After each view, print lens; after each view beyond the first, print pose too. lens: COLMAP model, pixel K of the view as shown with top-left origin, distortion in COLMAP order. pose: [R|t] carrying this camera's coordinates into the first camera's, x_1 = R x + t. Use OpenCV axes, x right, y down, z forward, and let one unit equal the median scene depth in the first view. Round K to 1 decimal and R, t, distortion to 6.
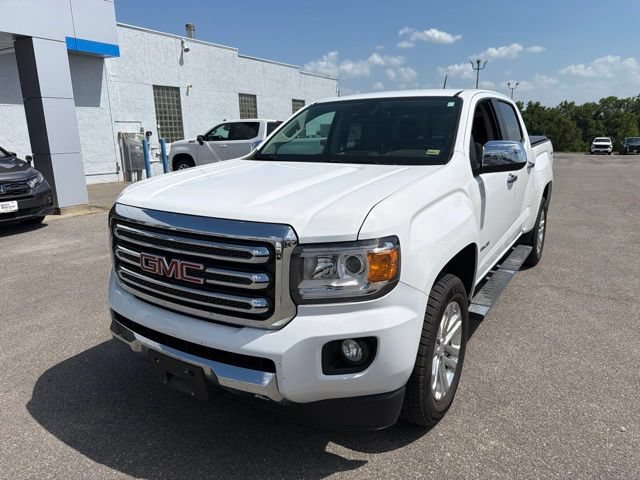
lens RADIAL K [[455.5, 0, 318.8], [0, 455.5, 238.6], [0, 0, 1]] dist [0.022743, -0.026643]
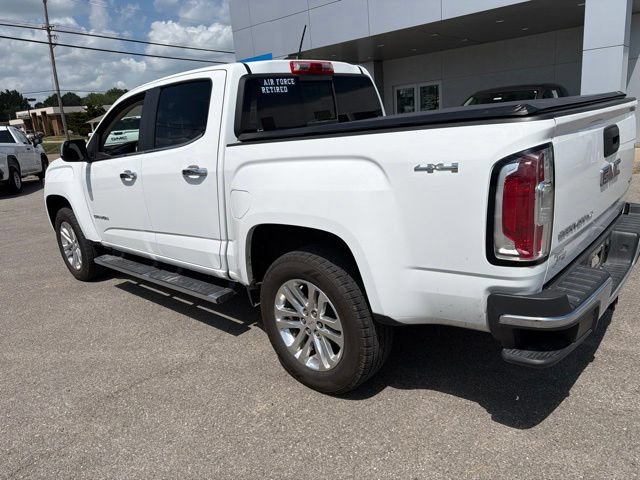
lens RADIAL K [[455.5, 0, 317.0], [0, 455.5, 244.4], [0, 0, 1]] dist [0.022743, -0.026643]
pose [[-0.178477, 0.288485, -0.940703, 0.301157], [-0.137718, 0.939318, 0.314189, -0.081775], [0.974259, 0.185627, -0.127917, 0.354310]]
